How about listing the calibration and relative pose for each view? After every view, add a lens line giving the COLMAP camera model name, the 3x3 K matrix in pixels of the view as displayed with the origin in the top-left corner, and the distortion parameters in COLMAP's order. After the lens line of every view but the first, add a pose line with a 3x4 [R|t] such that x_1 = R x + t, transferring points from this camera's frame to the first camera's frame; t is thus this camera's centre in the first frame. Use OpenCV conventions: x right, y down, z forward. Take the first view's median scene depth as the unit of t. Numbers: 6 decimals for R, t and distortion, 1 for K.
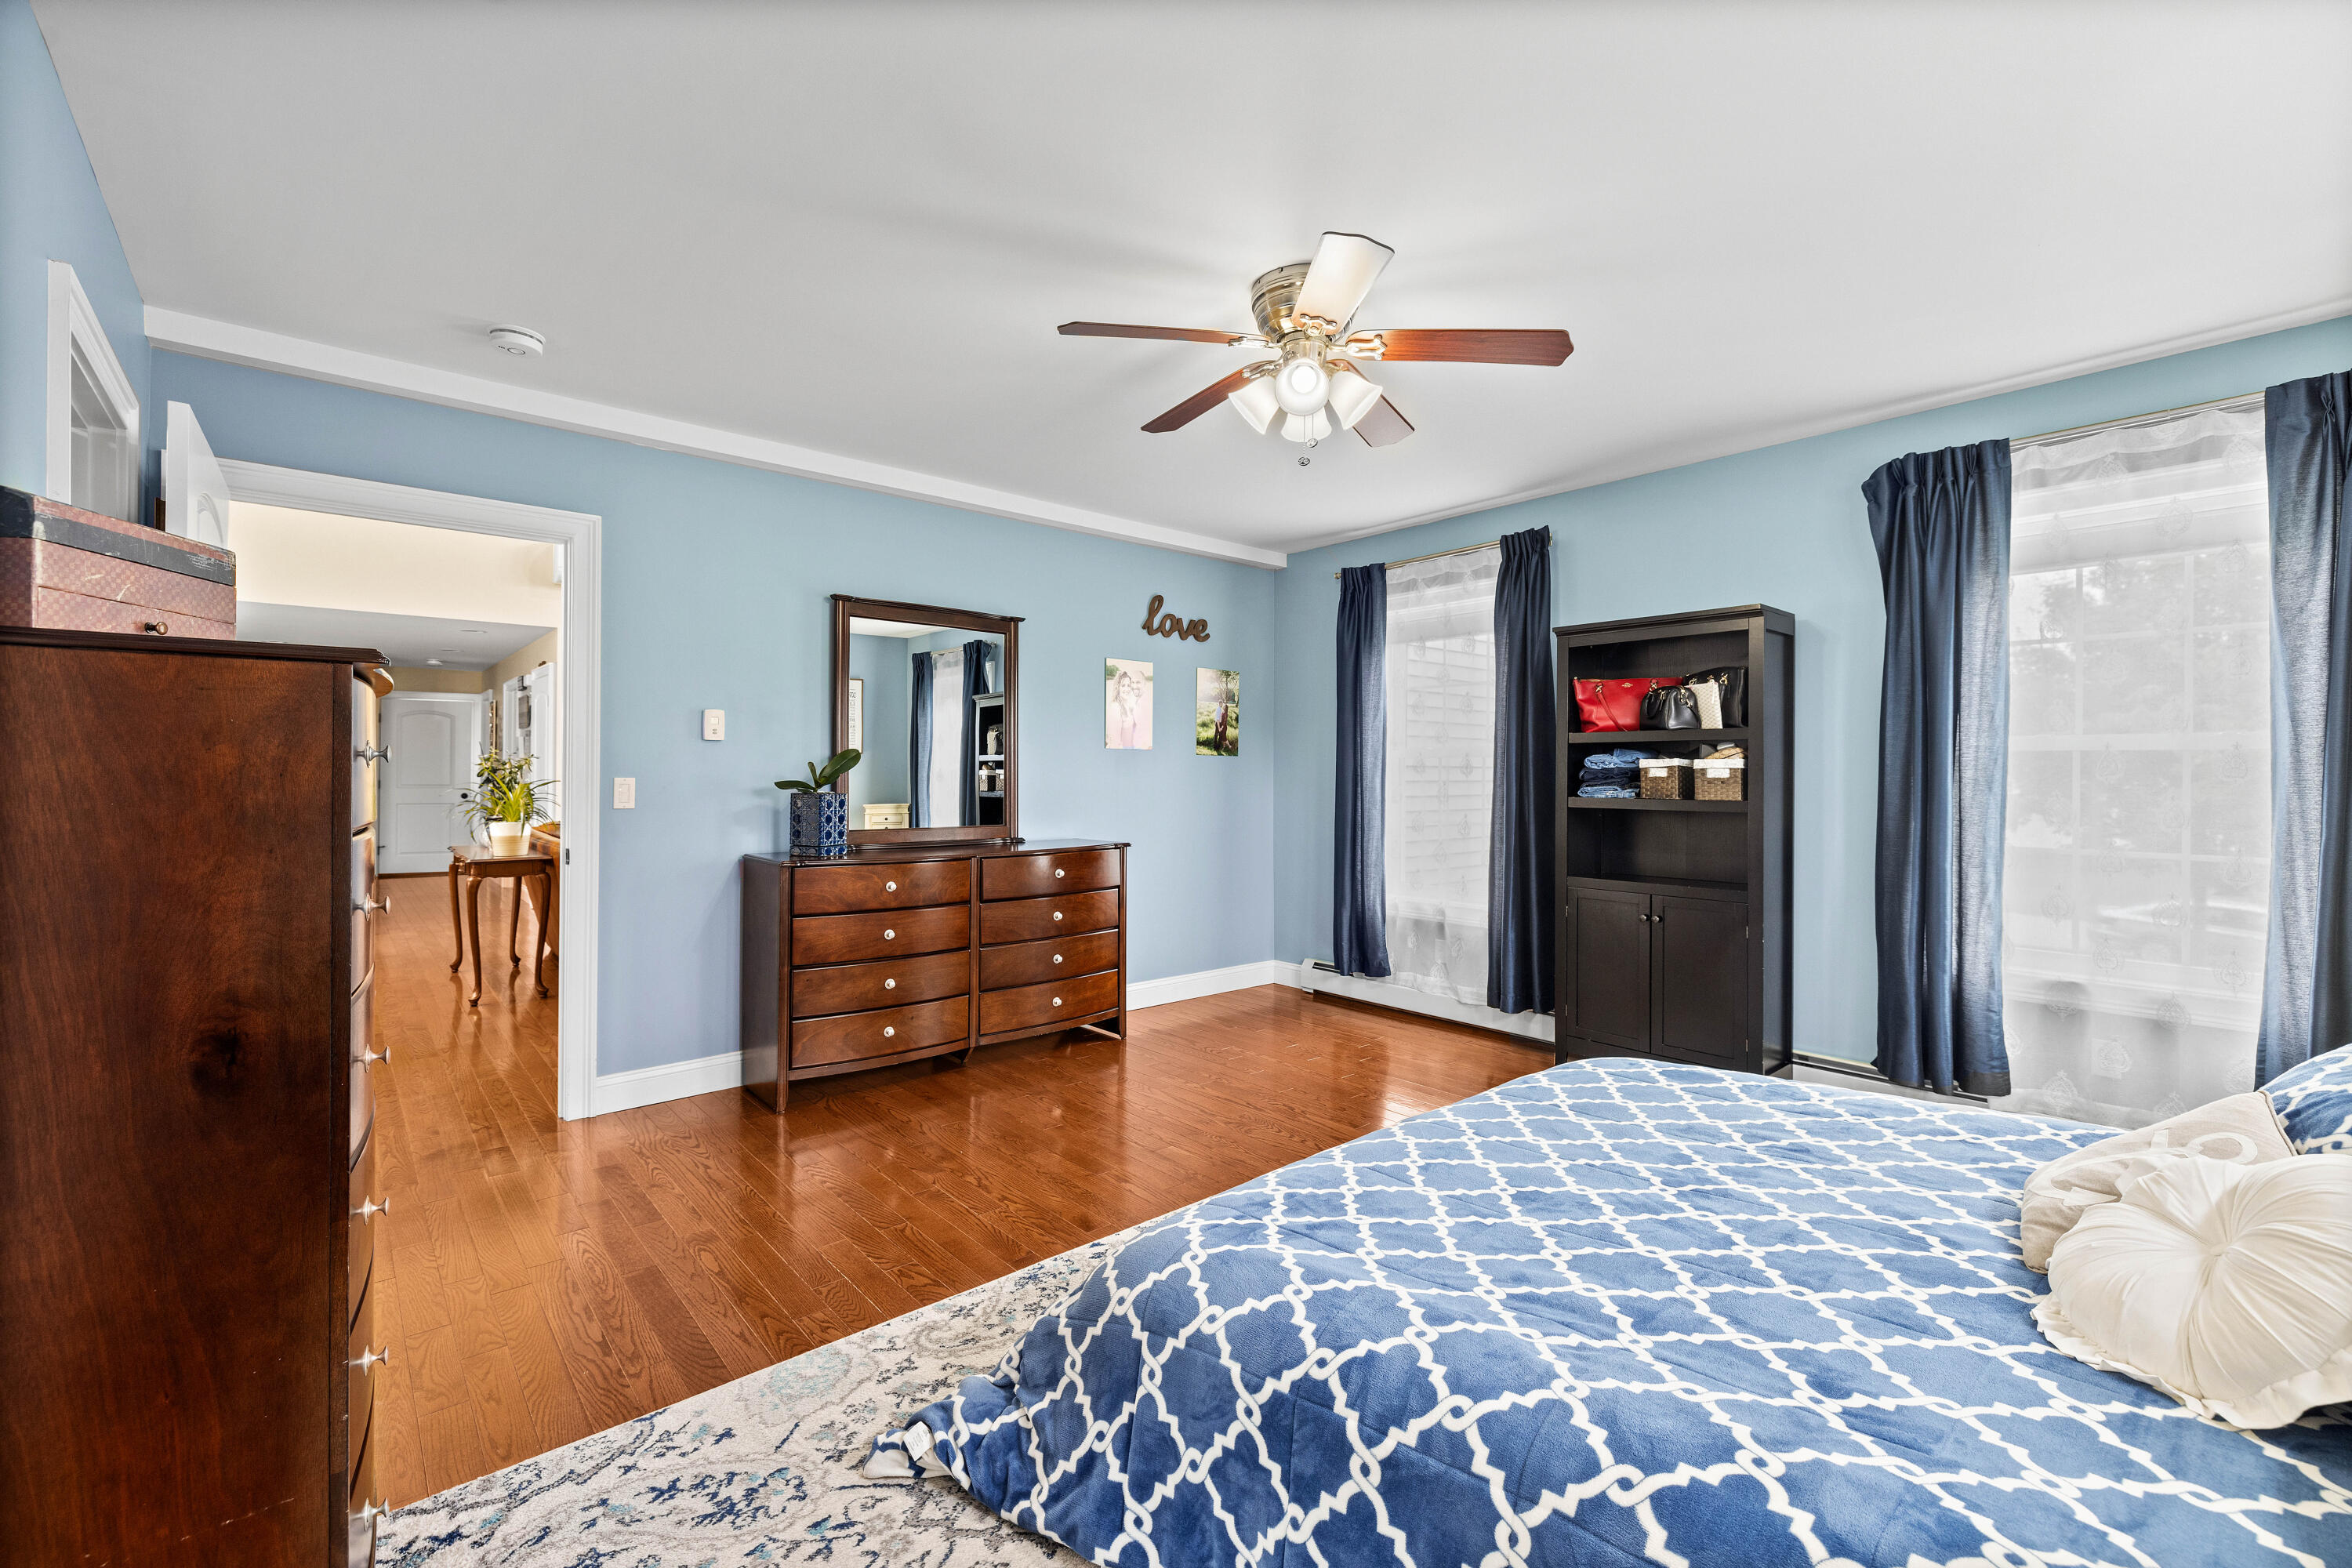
lens RADIAL K [[984.9, 0, 1169.8], [0, 984.9, 769.6], [0, 0, 1]] dist [-0.000967, 0.000579]
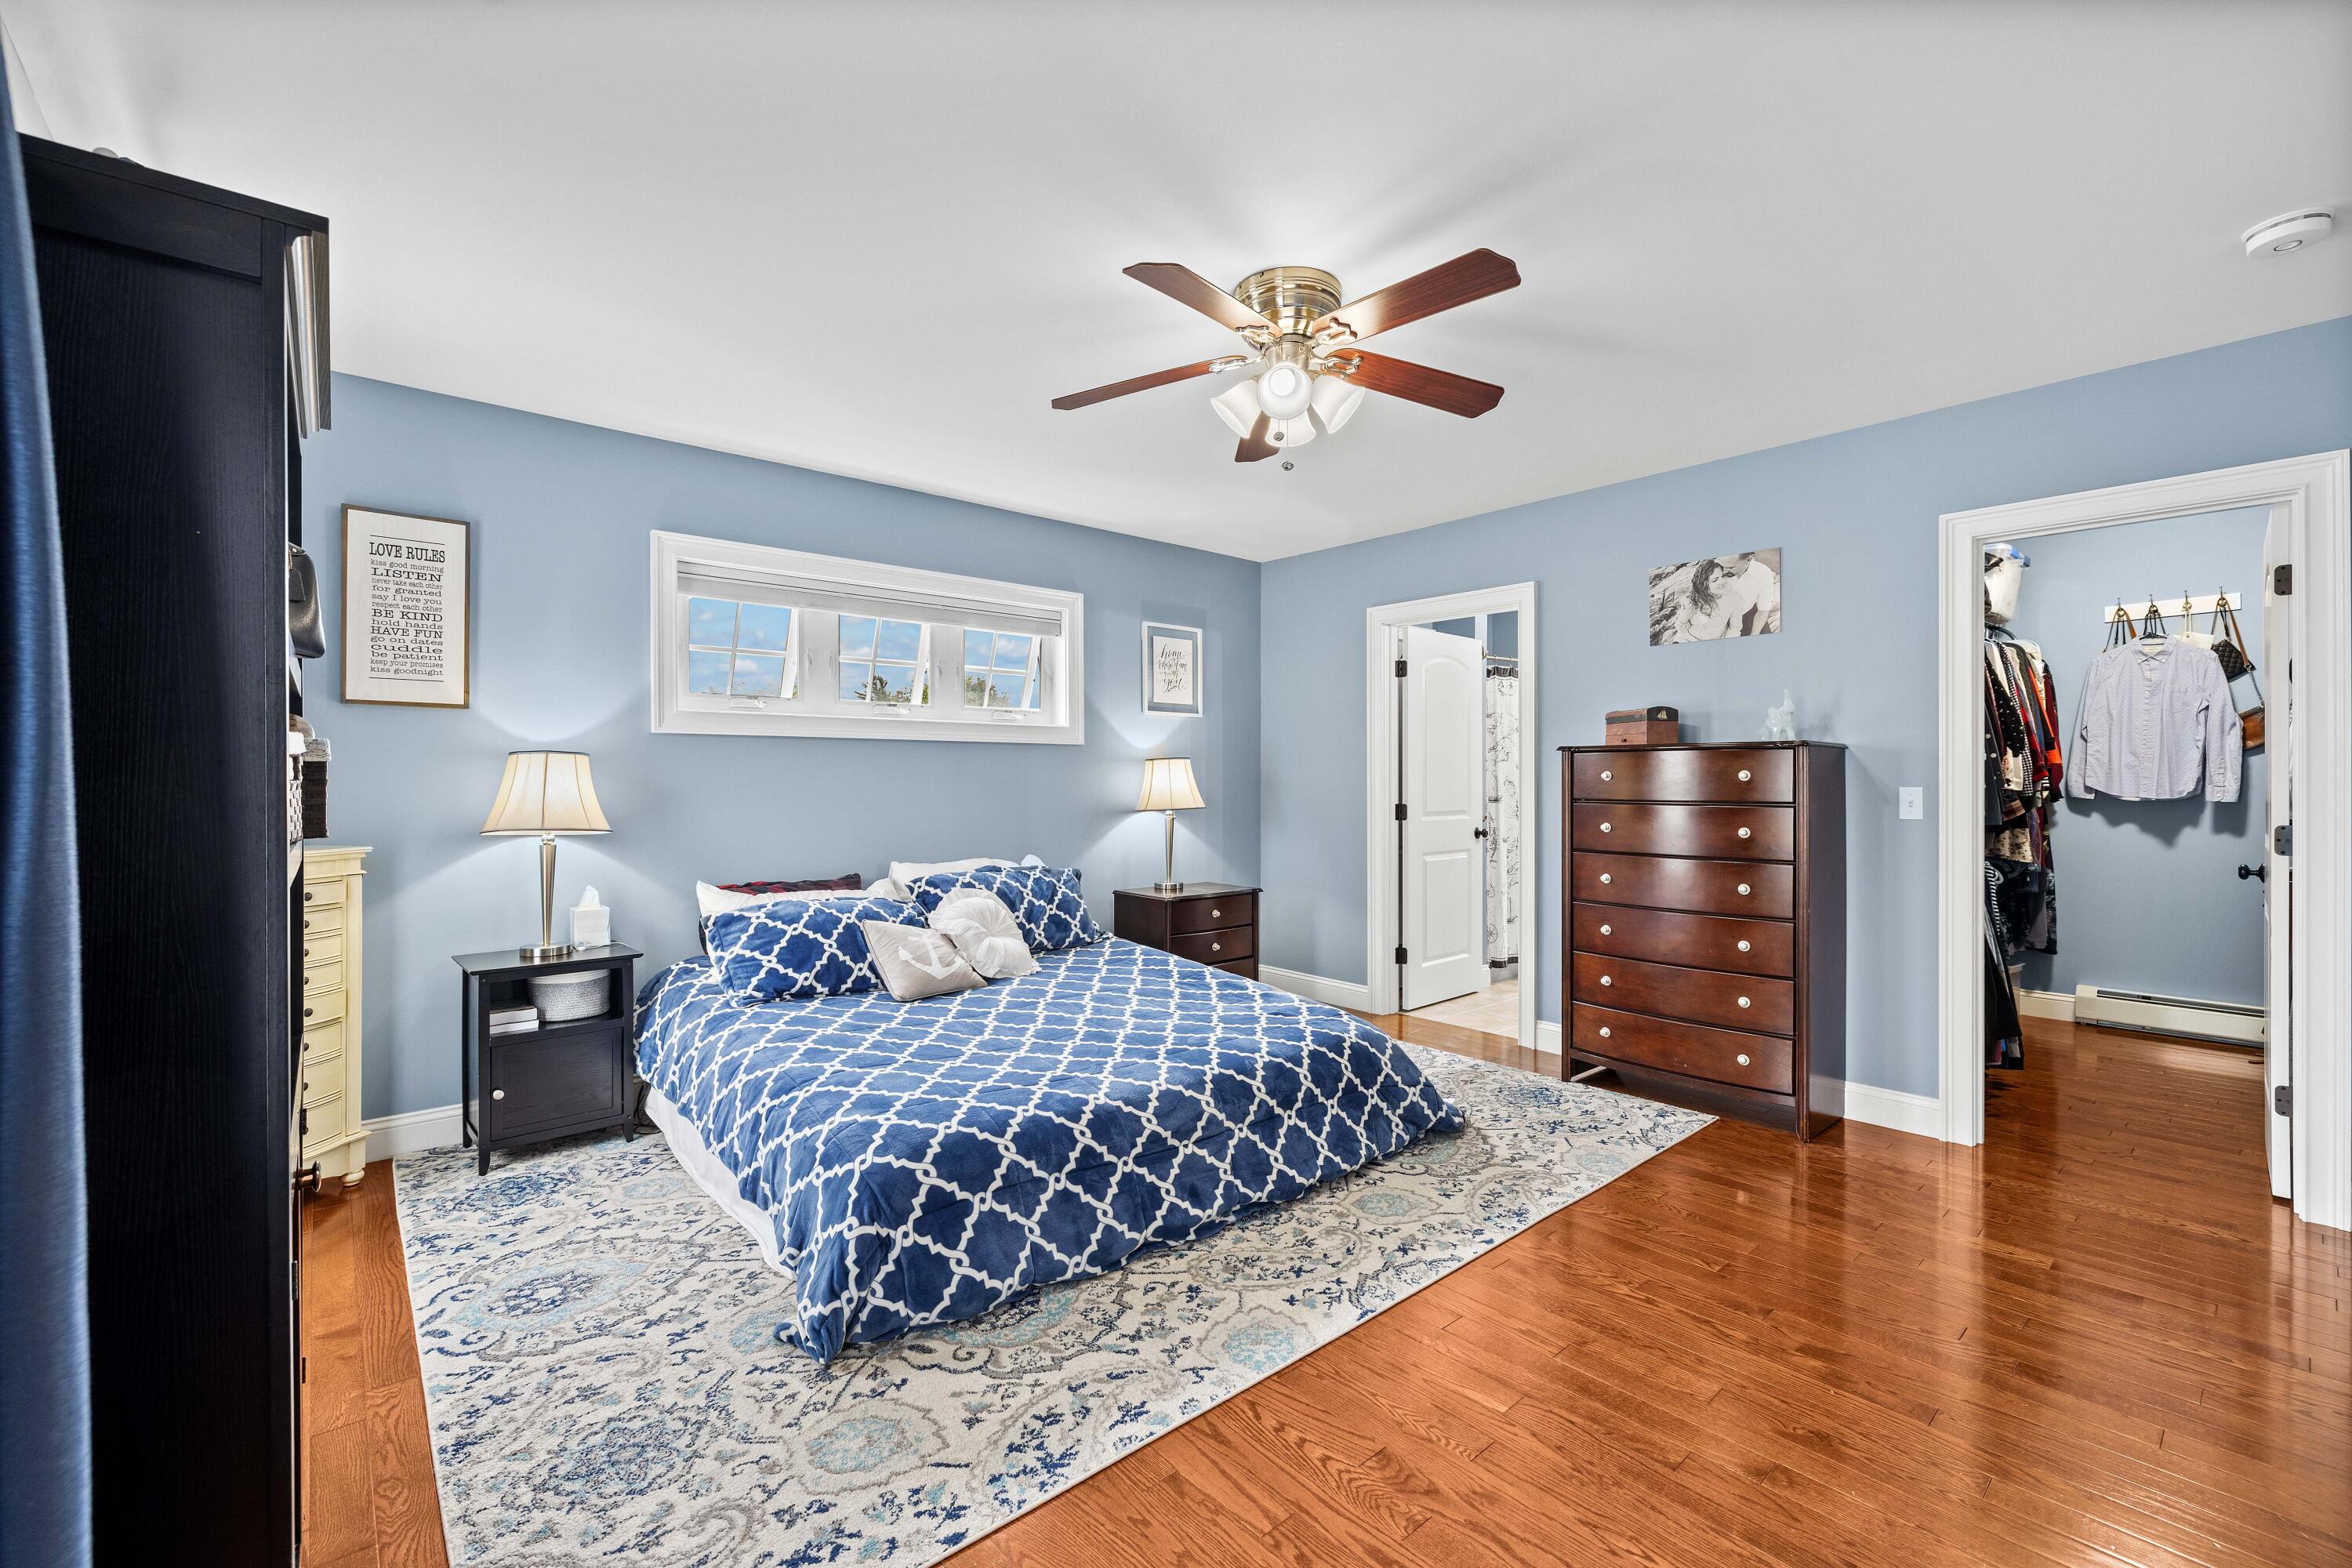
lens RADIAL K [[984.9, 0, 1200.6], [0, 984.9, 737.9], [0, 0, 1]] dist [-0.000967, 0.000579]
pose [[-0.999917, -0.002028, -0.012688, 0.156932], [-0.001327, 0.998485, -0.055012, 0.015805], [0.012781, -0.054990, -0.998405, 1.423567]]
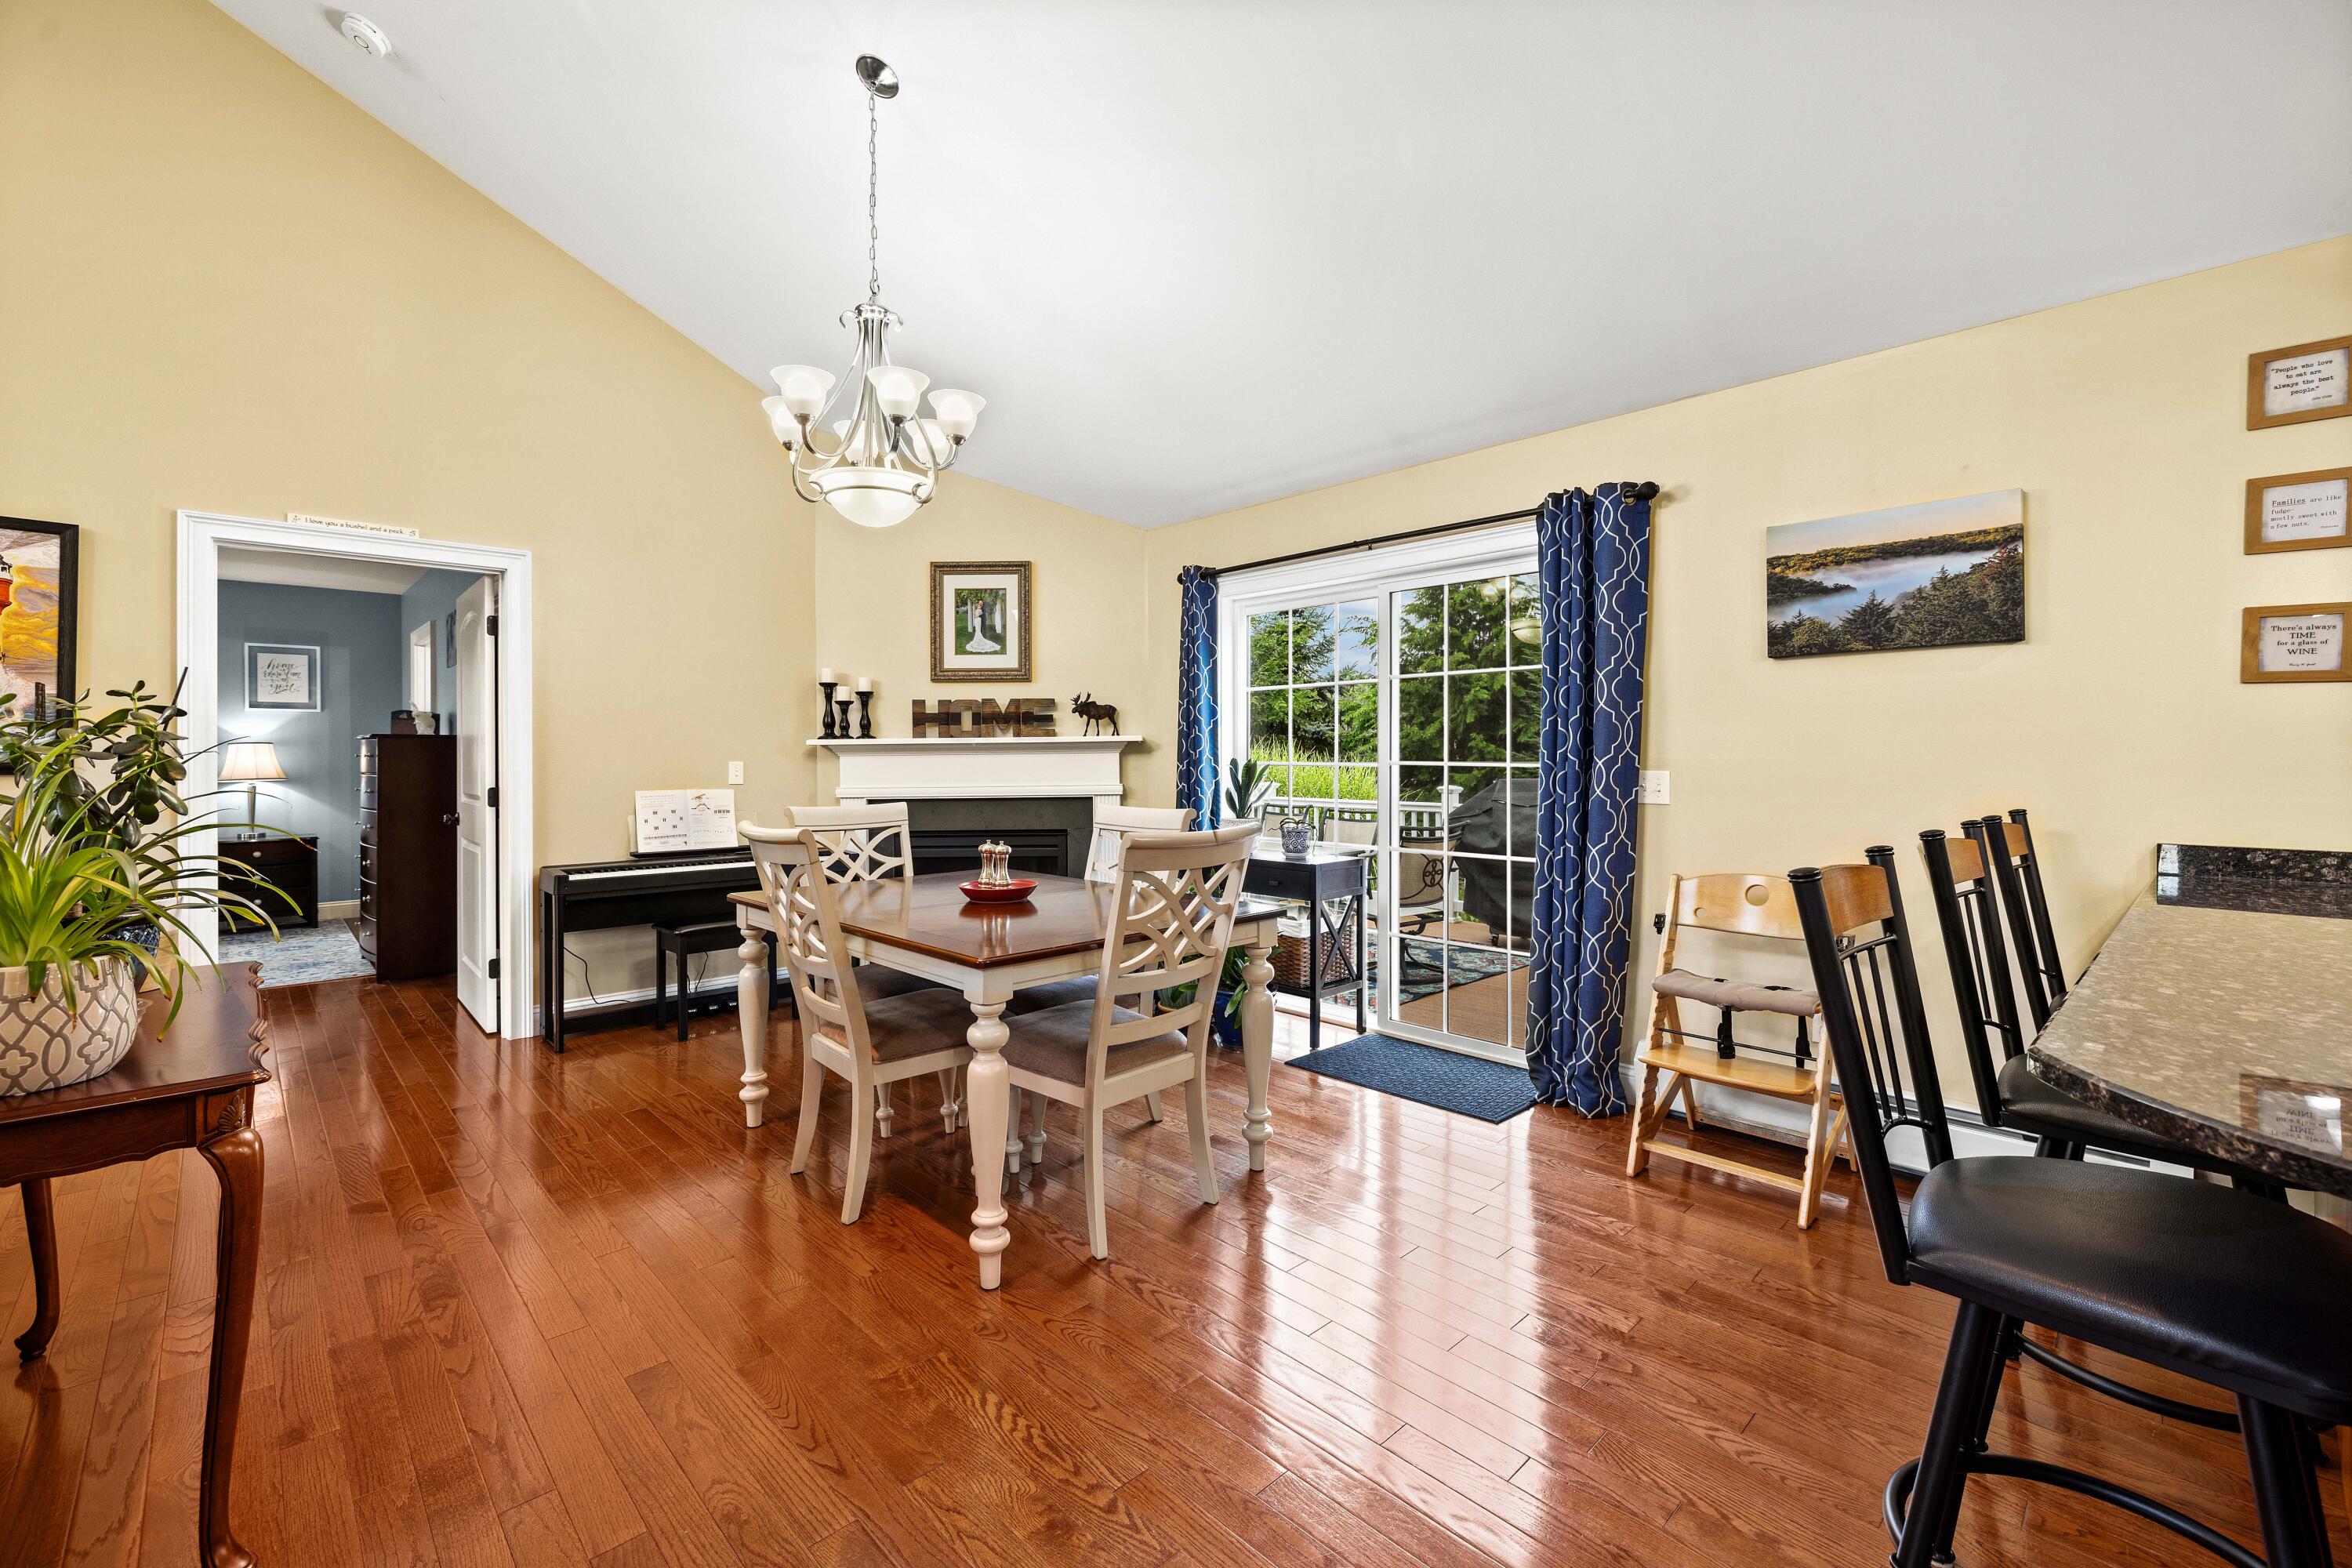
lens RADIAL K [[984.9, 0, 1166.0], [0, 984.9, 755.3], [0, 0, 1]] dist [-0.000967, 0.000579]
pose [[-0.999083, -0.004040, -0.042615, -1.558956], [-0.003850, 0.999982, -0.004547, -0.008095], [0.042633, -0.004378, -0.999081, 2.044745]]
